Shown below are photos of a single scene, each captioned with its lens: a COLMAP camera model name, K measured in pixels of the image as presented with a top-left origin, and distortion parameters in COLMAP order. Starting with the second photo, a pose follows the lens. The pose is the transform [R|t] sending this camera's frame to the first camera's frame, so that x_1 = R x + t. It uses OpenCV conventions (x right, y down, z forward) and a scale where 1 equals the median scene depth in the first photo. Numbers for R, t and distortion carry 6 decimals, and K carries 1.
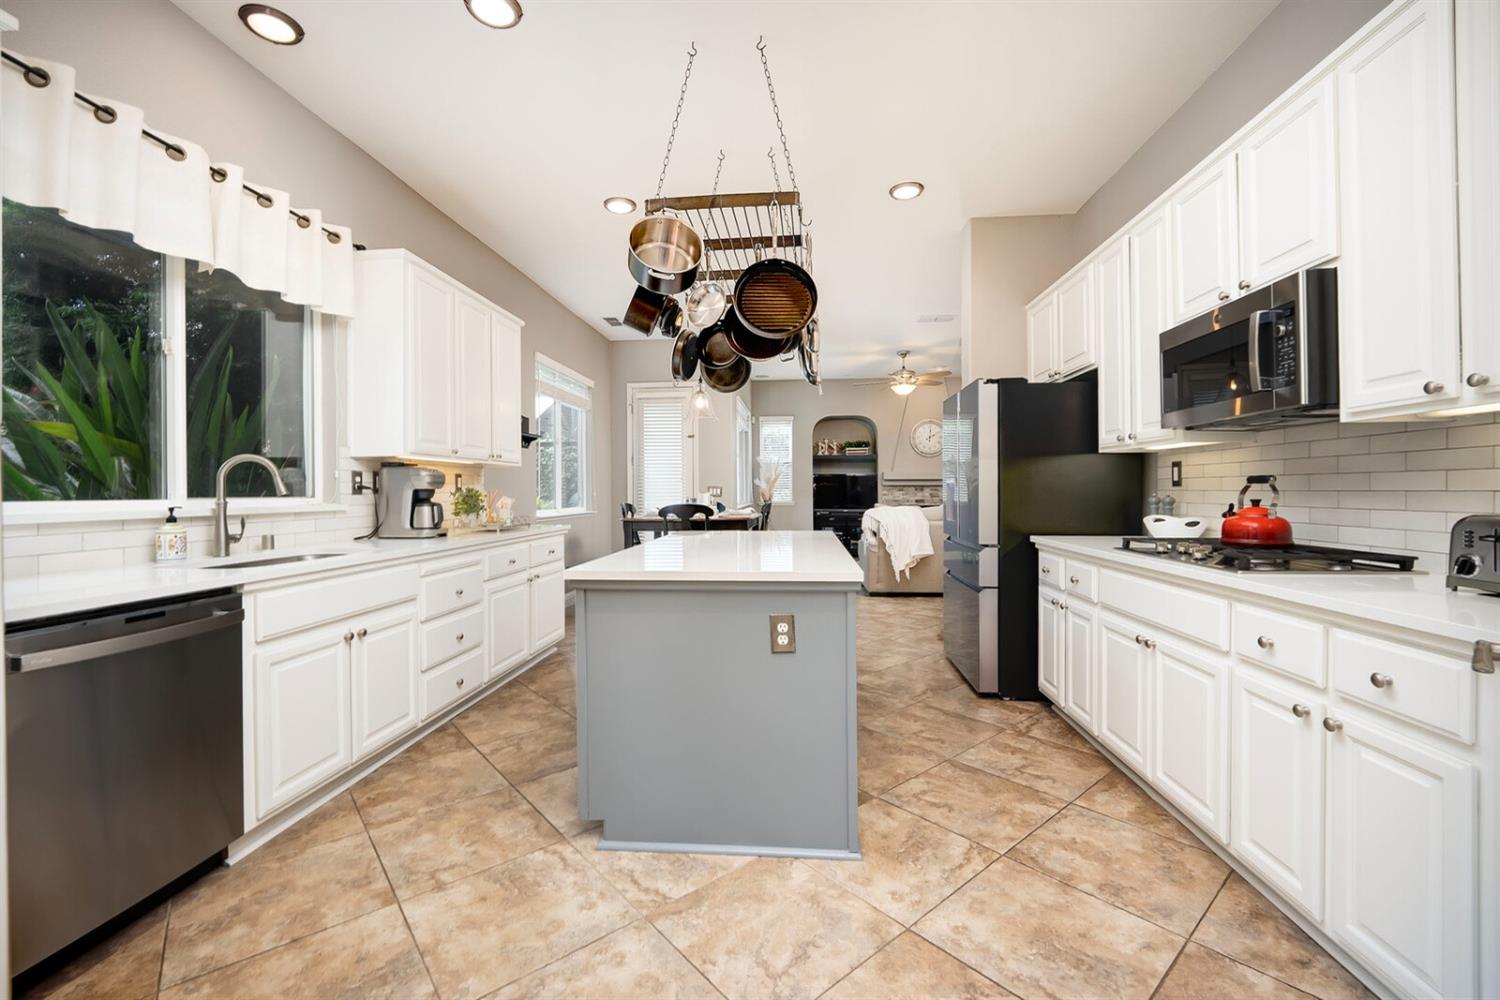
lens RADIAL K [[641.3, 0, 750.0], [0, 641.3, 500.0], [0, 0, 1]] dist [-0.001763, -0.000143]
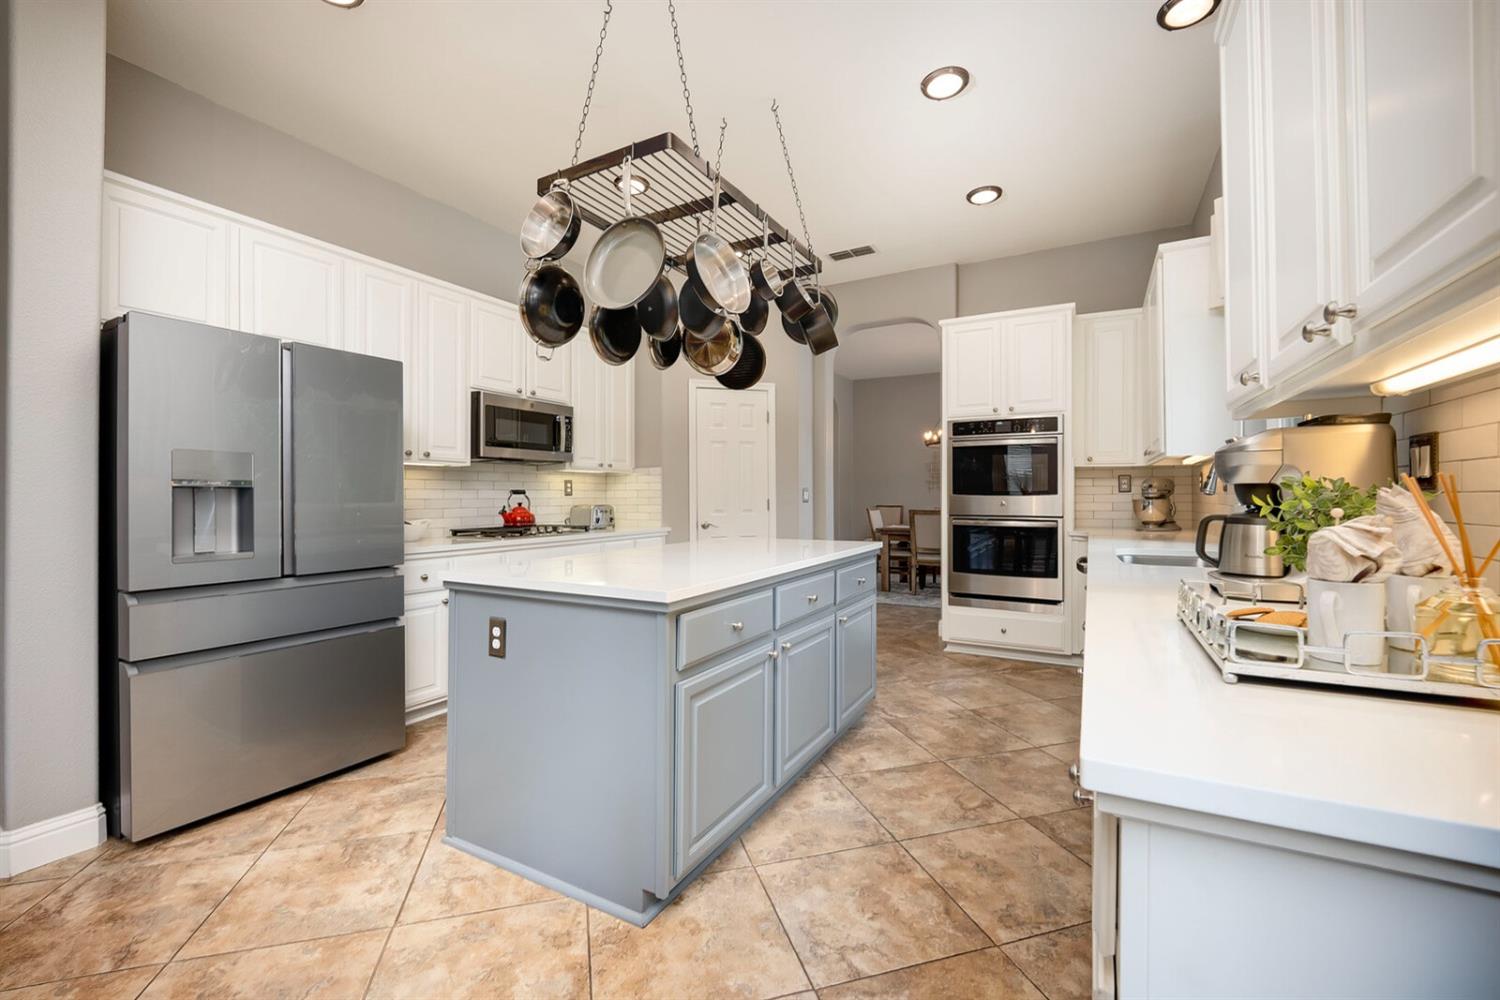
lens RADIAL K [[609.0, 0, 753.2], [0, 609.0, 493.0], [0, 0, 1]] dist [-0.012834, -0.000363]
pose [[-0.916147, 0.013492, 0.400615, -0.541959], [0.016627, 0.999852, 0.004352, -0.027029], [-0.400497, 0.010648, -0.916236, 2.265529]]
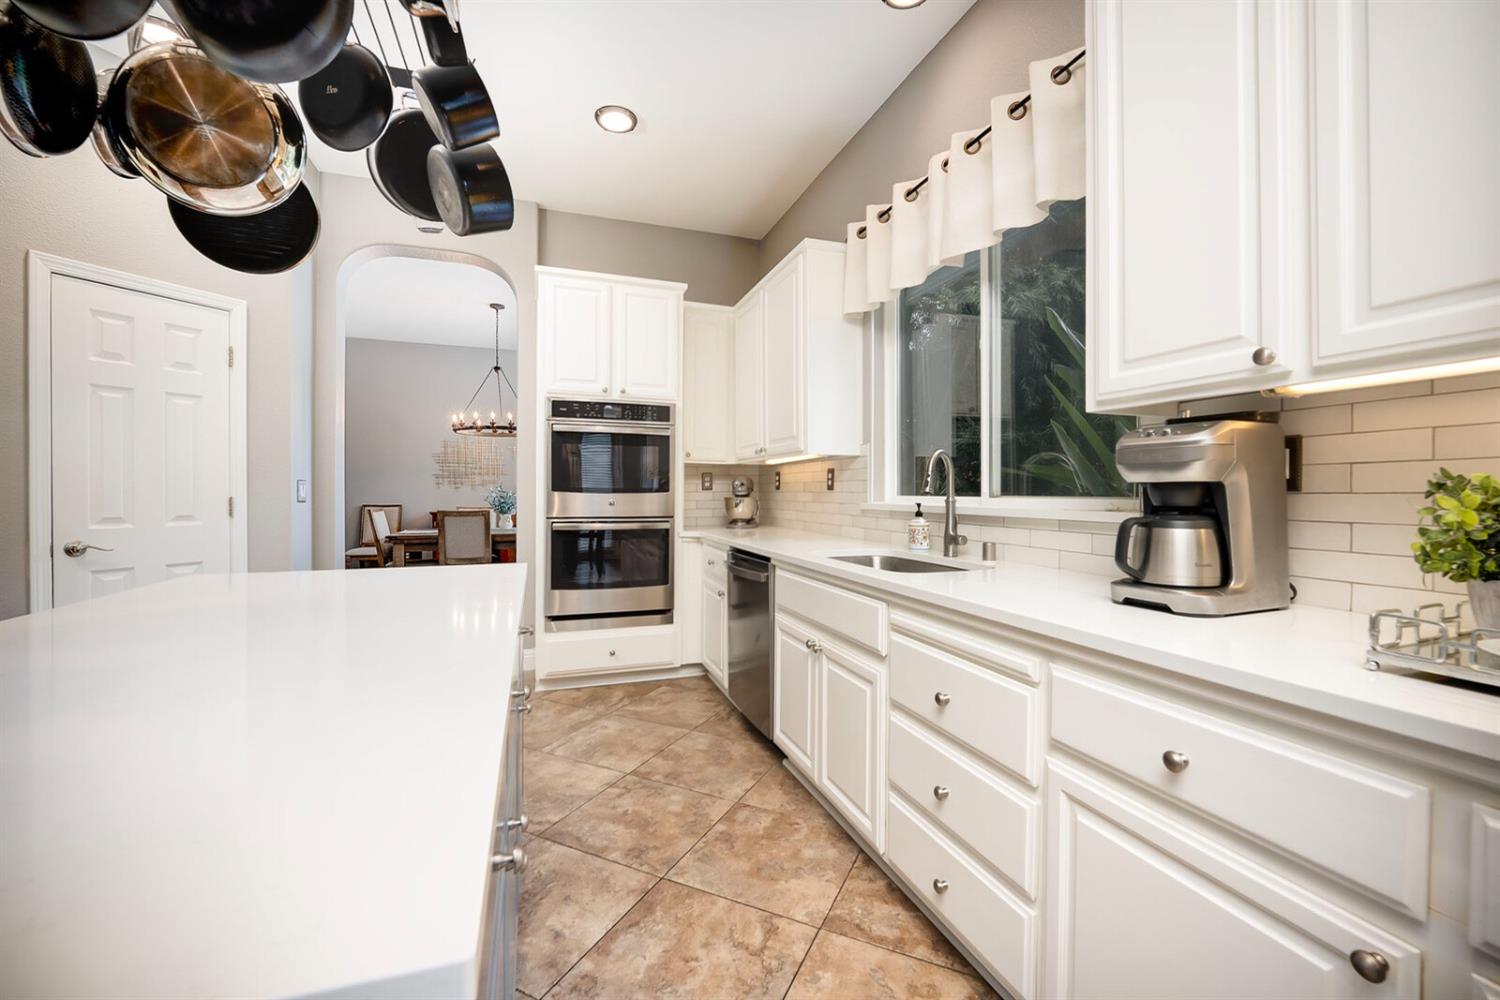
lens RADIAL K [[609.0, 0, 753.2], [0, 609.0, 493.0], [0, 0, 1]] dist [-0.012834, -0.000363]
pose [[-0.911573, 0.008288, -0.411054, -0.192470], [0.001195, 0.999846, 0.017508, -0.025586], [0.411136, 0.015469, -0.911443, 1.844788]]
